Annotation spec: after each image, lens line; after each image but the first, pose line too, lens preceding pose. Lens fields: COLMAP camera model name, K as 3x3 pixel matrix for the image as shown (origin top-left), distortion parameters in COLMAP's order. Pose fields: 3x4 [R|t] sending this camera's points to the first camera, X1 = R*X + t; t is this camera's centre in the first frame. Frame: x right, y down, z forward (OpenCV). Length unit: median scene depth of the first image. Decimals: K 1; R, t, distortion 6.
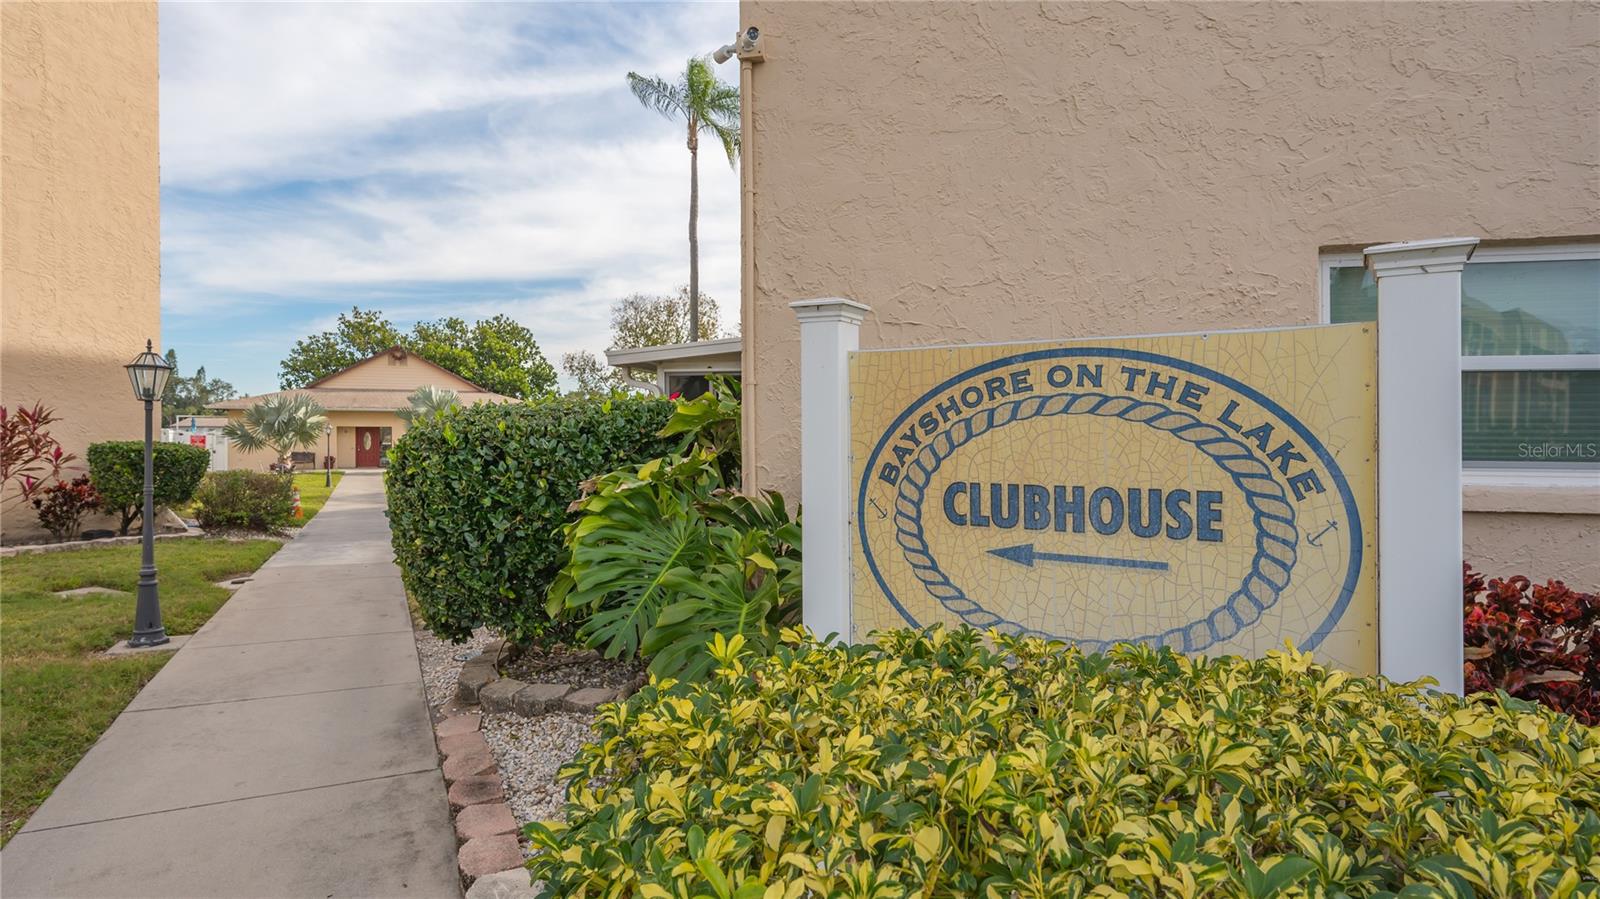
lens RADIAL K [[812.8, 0, 802.8], [0, 812.8, 440.7], [0, 0, 1]] dist [0.002204, 0.000197]
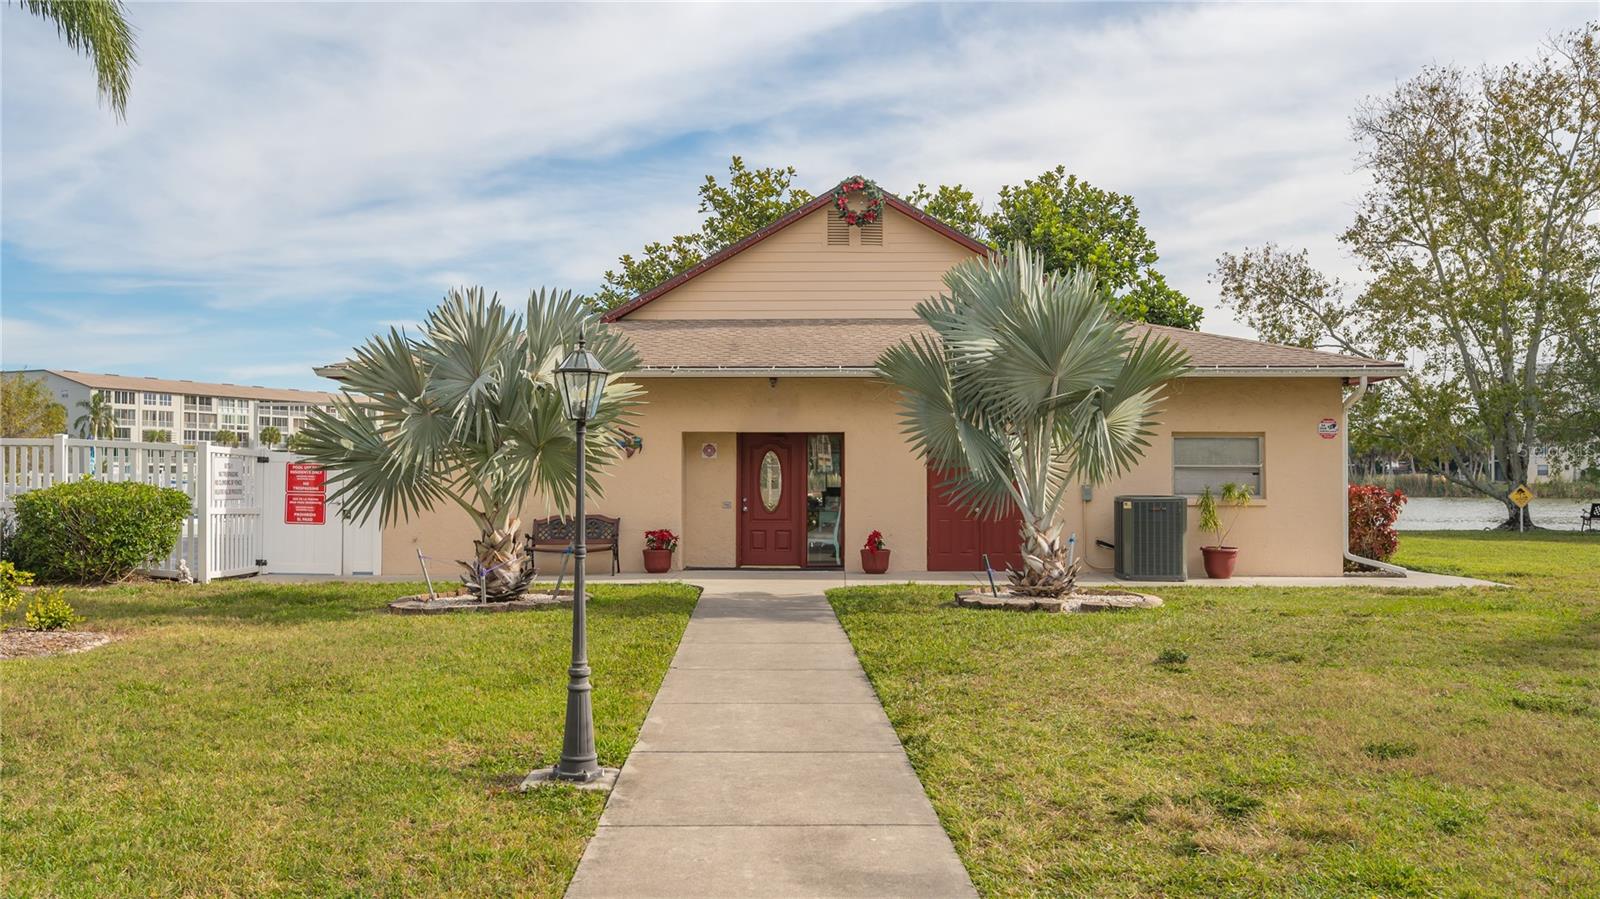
lens RADIAL K [[1482.4, 0, 800.0], [0, 1482.4, 452.1], [0, 0, 1]] dist [-0.006220, 0.000000]
pose [[0.895739, -0.006849, -0.444528, -0.288385], [-0.004071, 0.999713, -0.023606, 0.003147], [0.444562, 0.022955, 0.895454, 0.525279]]
